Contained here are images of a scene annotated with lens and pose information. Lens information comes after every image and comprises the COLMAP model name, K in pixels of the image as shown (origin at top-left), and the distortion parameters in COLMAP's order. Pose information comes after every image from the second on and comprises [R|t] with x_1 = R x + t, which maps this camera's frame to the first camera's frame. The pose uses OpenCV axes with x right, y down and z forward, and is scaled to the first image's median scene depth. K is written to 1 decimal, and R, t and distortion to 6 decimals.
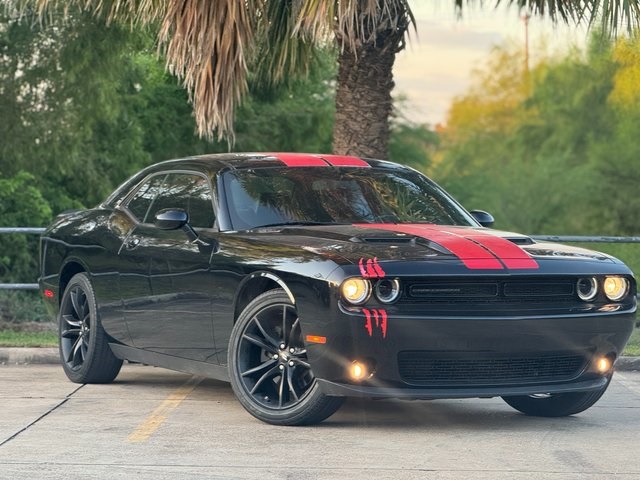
lens RADIAL K [[2287.9, 0, 323.2], [0, 2287.9, 238.1], [0, 0, 1]] dist [0.207618, 0.000000]
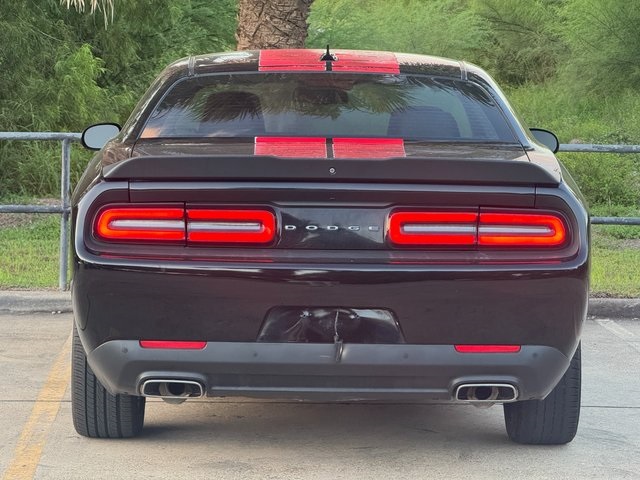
lens RADIAL K [[2287.9, 0, 309.6], [0, 2287.9, 251.3], [0, 0, 1]] dist [0.207618, 0.000000]
pose [[0.997929, -0.002592, 0.064268, -0.023383], [-0.002579, 0.996772, 0.080241, -0.025909], [-0.064268, -0.080241, 0.994701, 0.228903]]
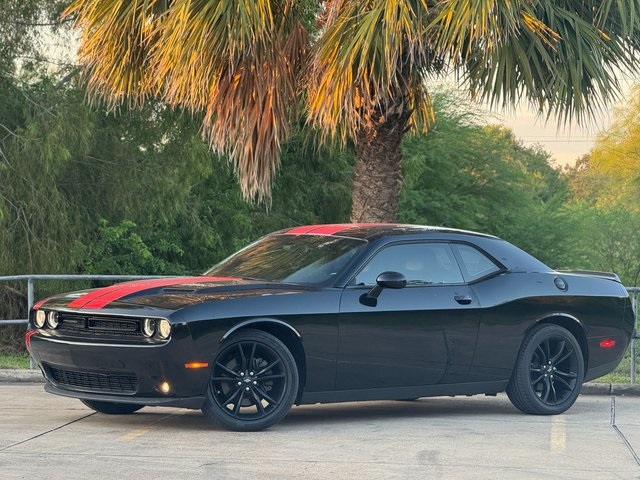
lens RADIAL K [[2287.9, 0, 316.5], [0, 2287.9, 240.3], [0, 0, 1]] dist [0.207618, 0.000000]
pose [[0.995953, 0.003116, -0.089824, 0.102220], [-0.003907, 0.999955, -0.008630, -0.013230], [0.089793, 0.008946, 0.995920, -0.237877]]
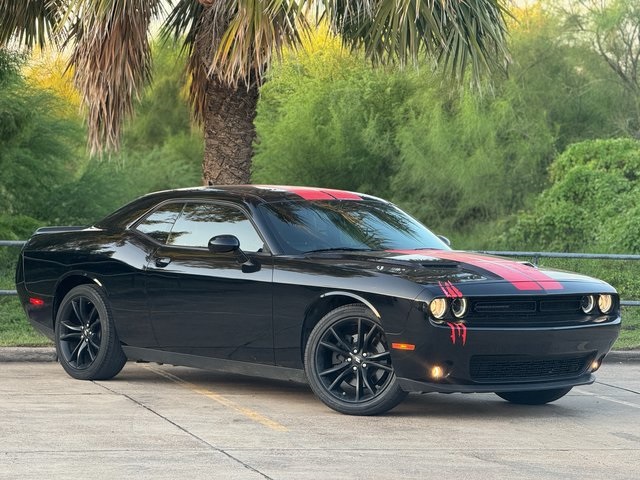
lens RADIAL K [[2287.9, 0, 317.3], [0, 2287.9, 241.2], [0, 0, 1]] dist [0.207618, 0.000000]
pose [[0.968233, 0.003298, 0.250026, -0.243013], [-0.006552, 0.999904, 0.012184, -0.018941], [-0.249962, -0.013435, 0.968162, -0.131373]]
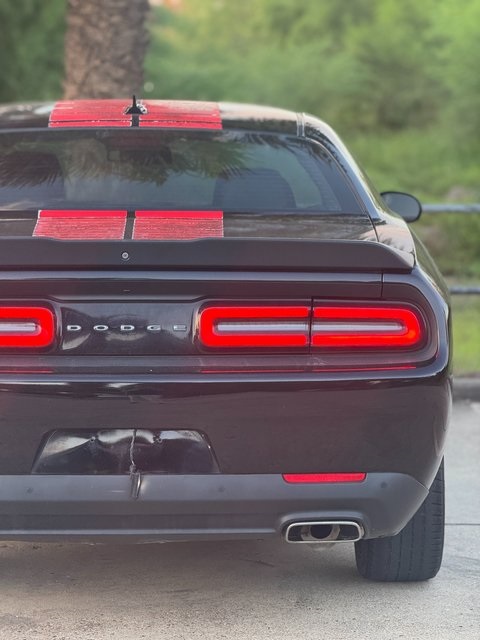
lens RADIAL K [[2287.9, 0, 269.1], [0, 2287.9, 341.0], [0, 0, 1]] dist [0.207618, 0.000000]
pose [[0.995350, -0.015881, 0.095005, -0.001654], [0.006355, 0.994993, 0.099740, -0.027774], [-0.096113, -0.098673, 0.990468, 0.322324]]
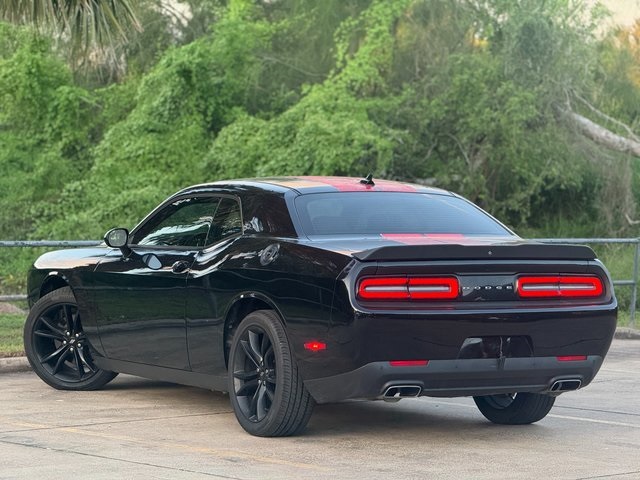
lens RADIAL K [[2287.9, 0, 320.5], [0, 2287.9, 240.1], [0, 0, 1]] dist [0.207618, 0.000000]
pose [[0.847468, -0.015201, 0.530628, -0.429850], [-0.011110, 0.998863, 0.046359, -0.043478], [-0.530730, -0.045183, 0.846336, 0.081093]]
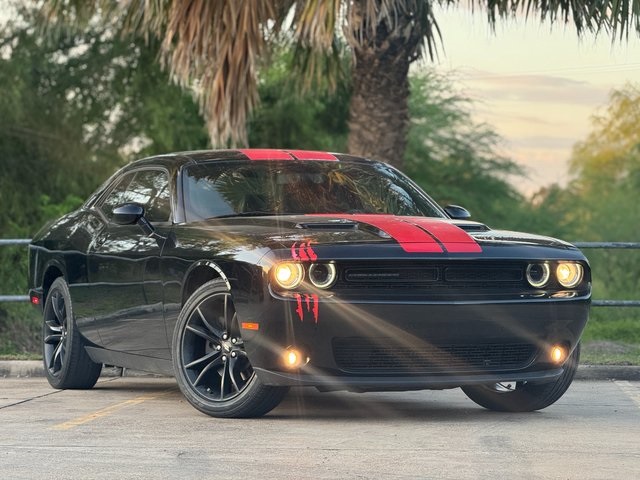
lens RADIAL K [[2287.9, 0, 304.7], [0, 2287.9, 239.4], [0, 0, 1]] dist [0.207618, 0.000000]
pose [[0.997173, -0.010674, -0.074384, 0.062533], [0.008713, 0.999607, -0.026637, 0.022533], [0.074639, 0.025914, 0.996874, 0.020896]]
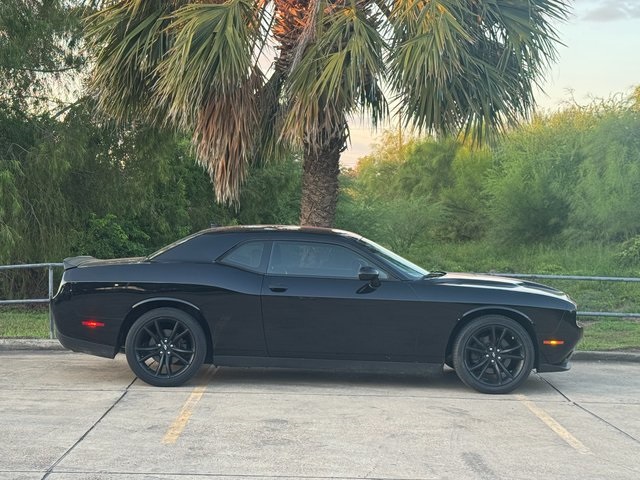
lens RADIAL K [[1246.0, 0, 319.3], [0, 1246.0, 235.0], [0, 0, 1]] dist [0.149669, 0.000000]
pose [[0.999598, 0.009397, 0.026753, -0.006539], [-0.009538, 0.999941, 0.005133, -0.029399], [-0.026703, -0.005386, 0.999629, 0.140414]]
